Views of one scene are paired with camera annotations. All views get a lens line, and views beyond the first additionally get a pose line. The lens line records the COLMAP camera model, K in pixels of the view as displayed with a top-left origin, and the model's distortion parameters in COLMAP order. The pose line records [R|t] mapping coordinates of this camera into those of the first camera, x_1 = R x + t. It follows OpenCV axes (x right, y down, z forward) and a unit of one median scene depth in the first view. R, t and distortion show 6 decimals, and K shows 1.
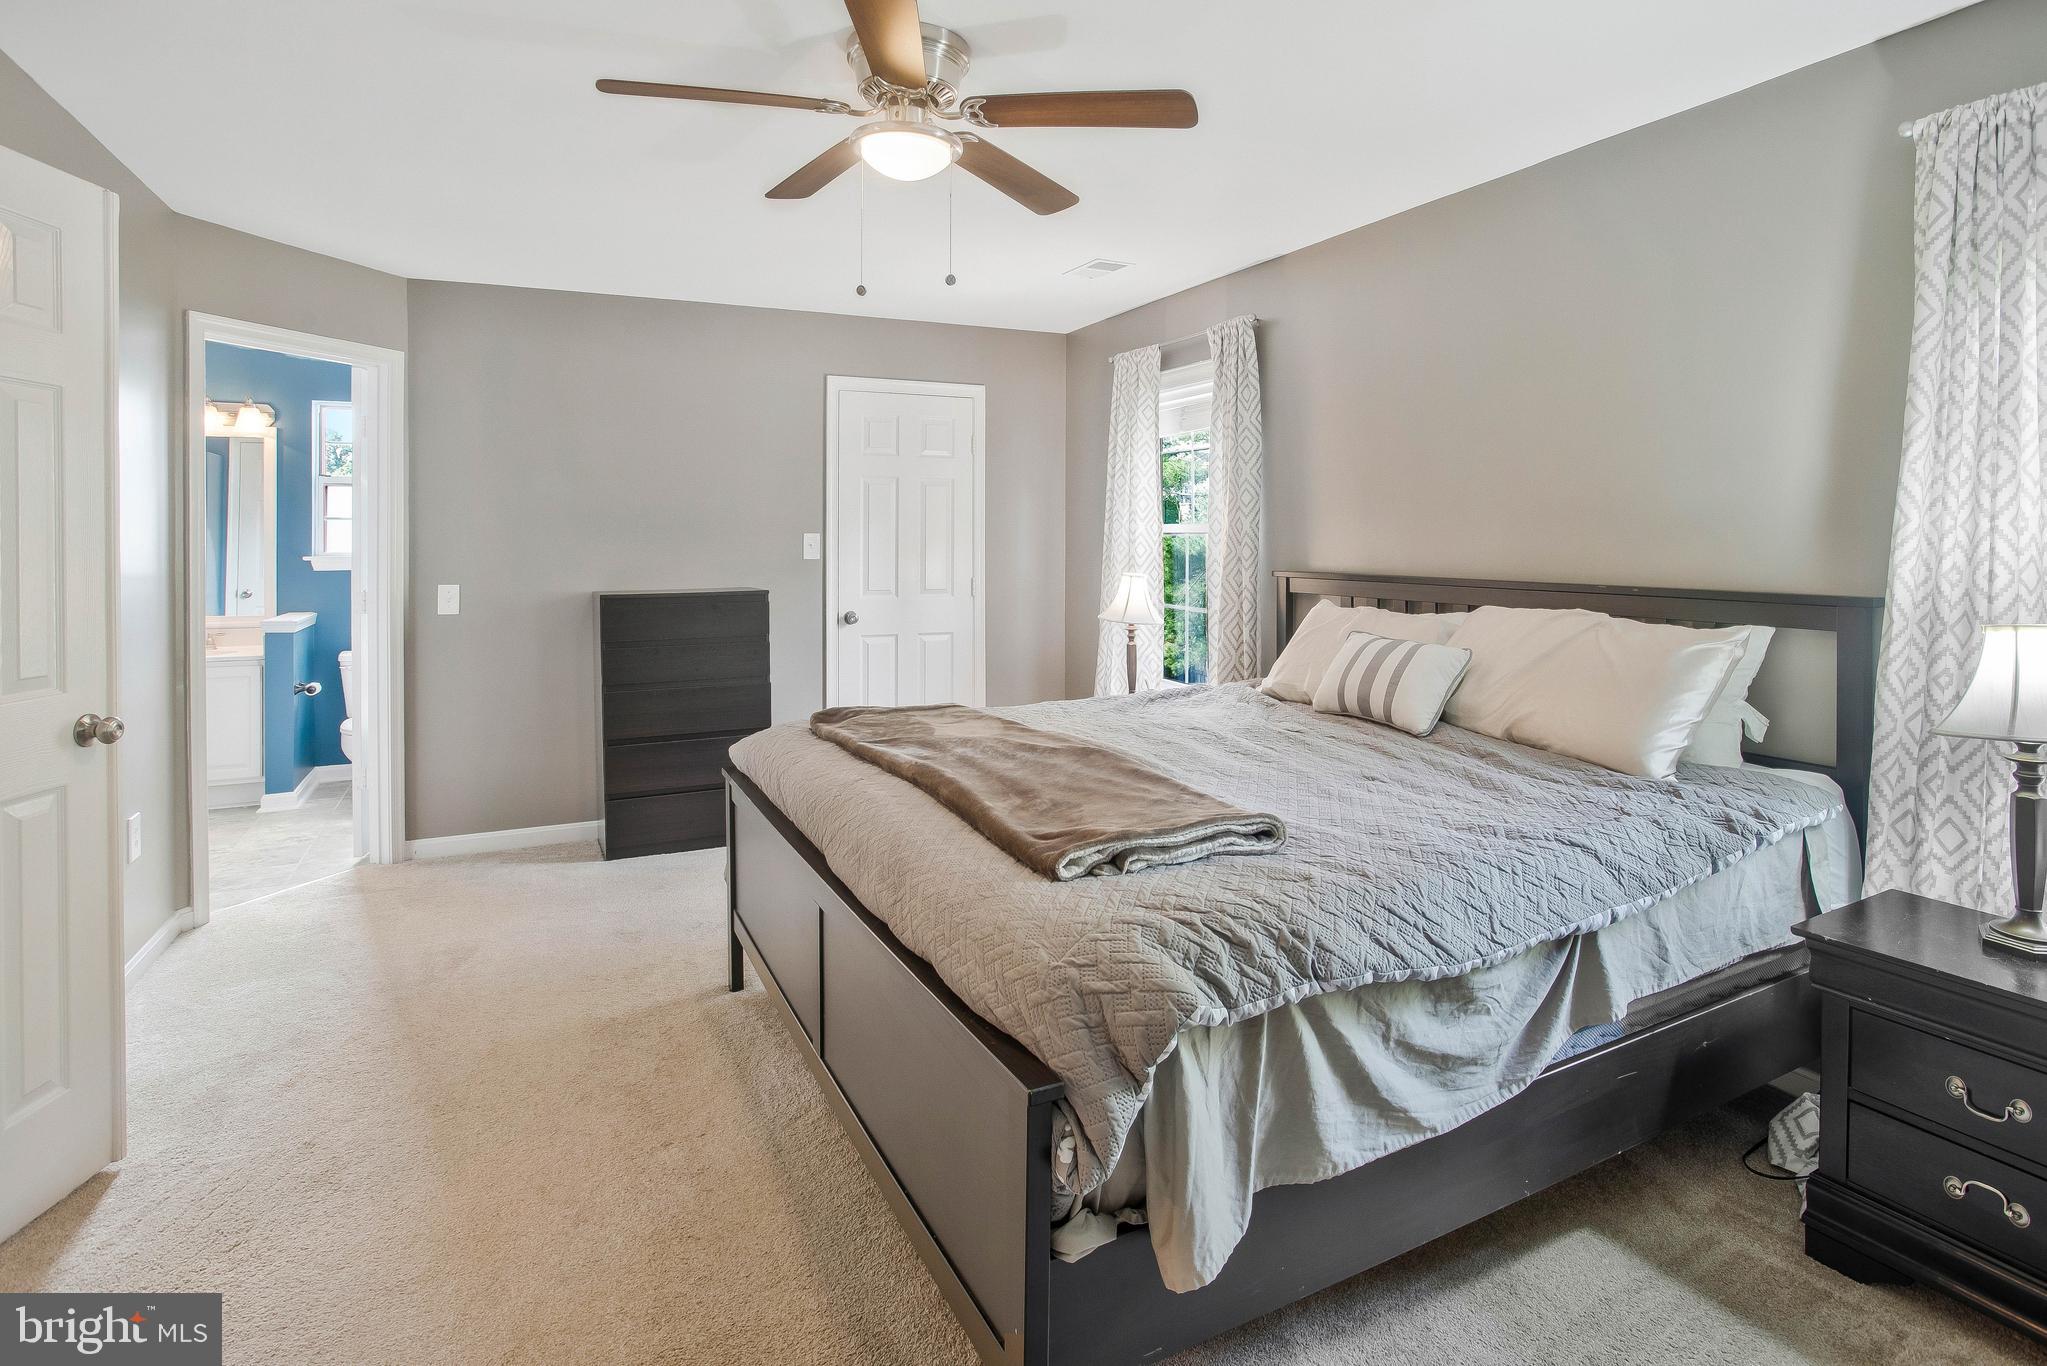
lens RADIAL K [[1034.6, 0, 1023.5], [0, 1034.6, 683.0], [0, 0, 1]] dist [-0.075293, 0.021536]
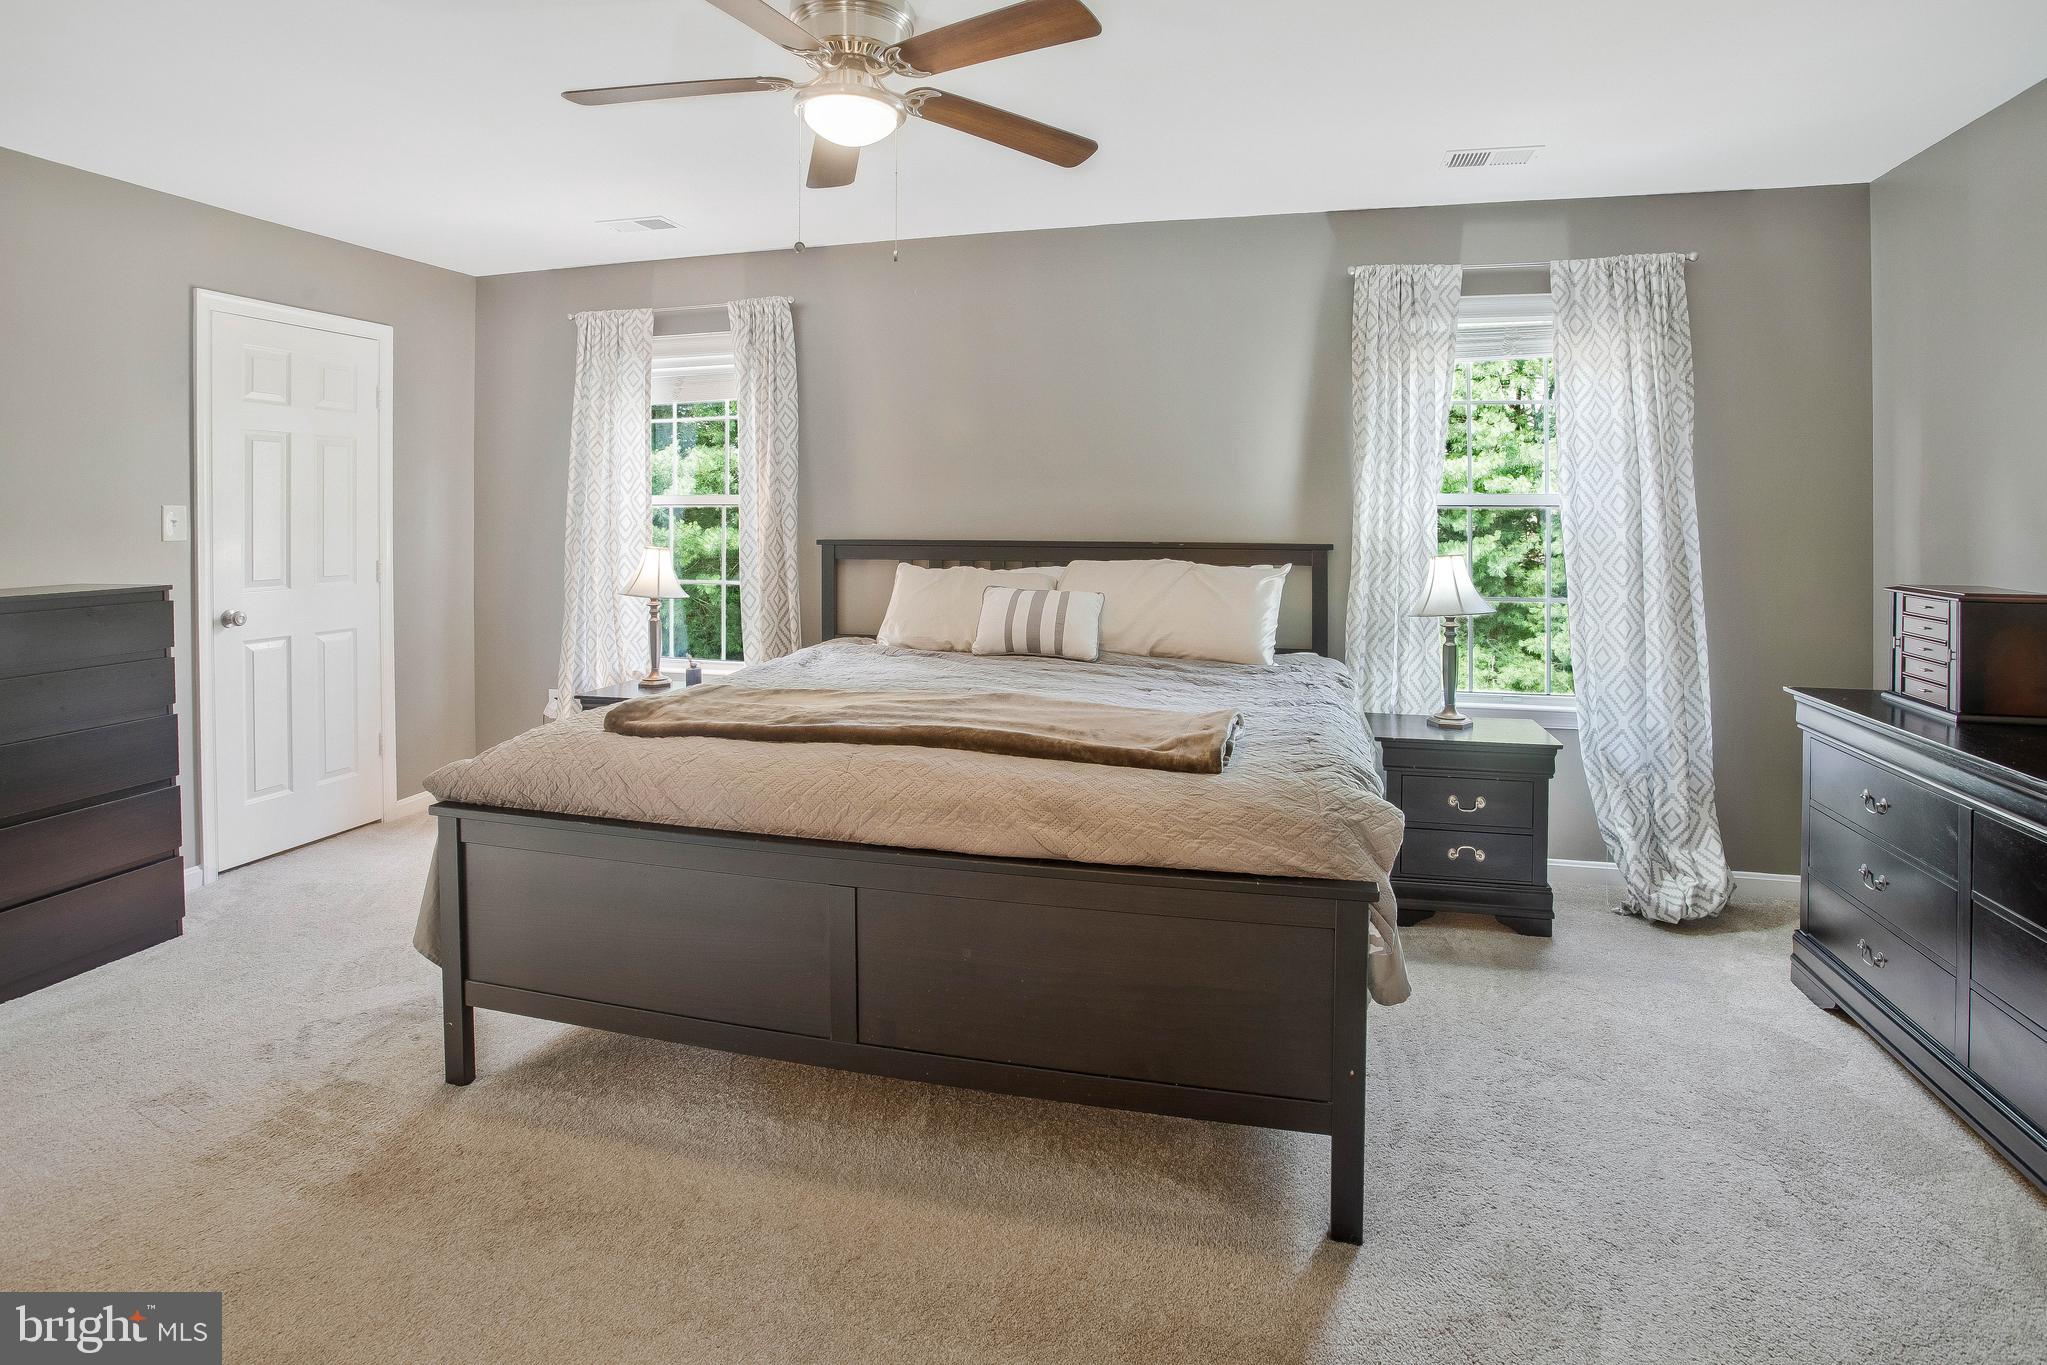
lens RADIAL K [[1034.6, 0, 1023.5], [0, 1034.6, 682.5], [0, 0, 1]] dist [-0.075293, 0.021536]
pose [[0.659493, -0.116682, 0.742600, -0.515007], [0.099359, 0.992743, 0.067746, -0.014352], [-0.745115, 0.029106, 0.666300, 0.150048]]
